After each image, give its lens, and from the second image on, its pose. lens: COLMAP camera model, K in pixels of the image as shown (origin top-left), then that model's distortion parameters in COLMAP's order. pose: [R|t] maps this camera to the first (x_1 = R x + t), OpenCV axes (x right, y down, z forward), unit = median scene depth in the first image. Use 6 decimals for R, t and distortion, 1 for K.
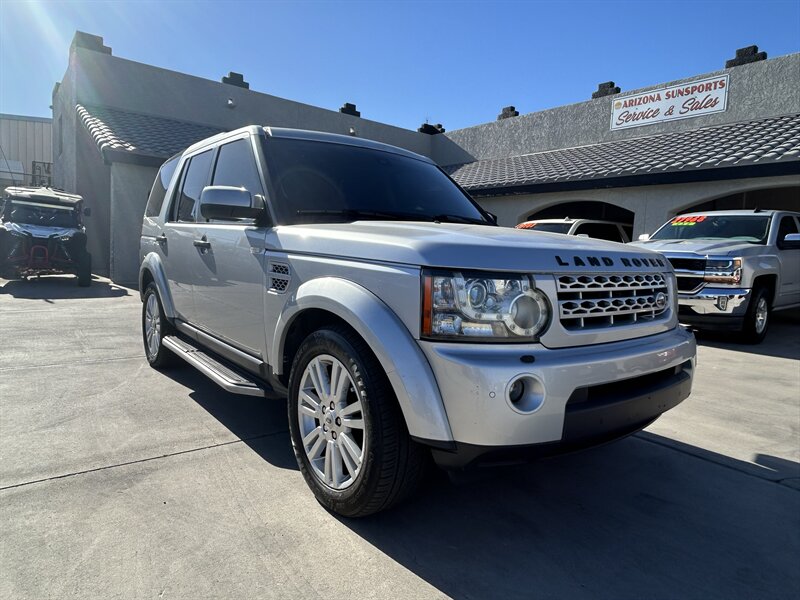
lens RADIAL K [[500.6, 0, 398.1], [0, 500.6, 297.7], [0, 0, 1]] dist [0.000776, 0.004956]
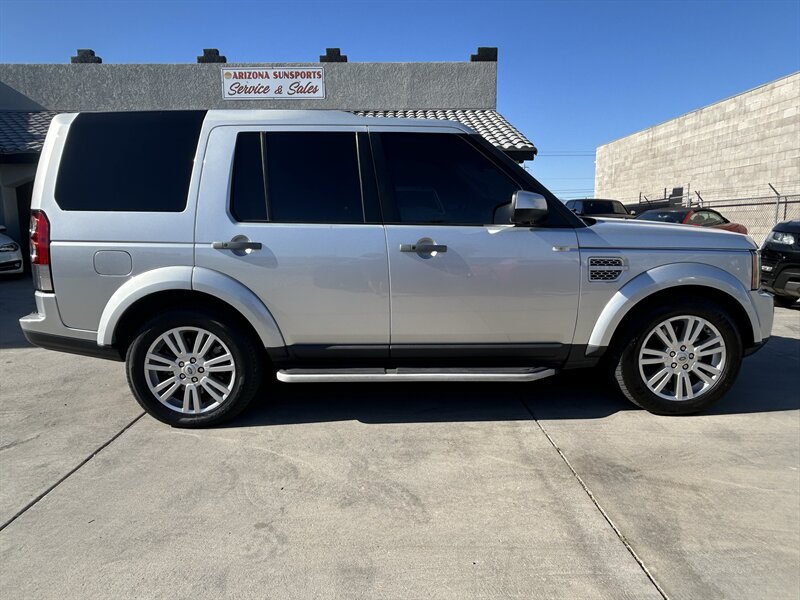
lens RADIAL K [[500.6, 0, 398.1], [0, 500.6, 297.7], [0, 0, 1]] dist [0.000776, 0.004956]
pose [[0.615486, -0.169311, 0.769747, -0.250240], [0.111179, 0.985539, 0.127877, -0.030721], [-0.780267, 0.006873, 0.625409, 0.102001]]
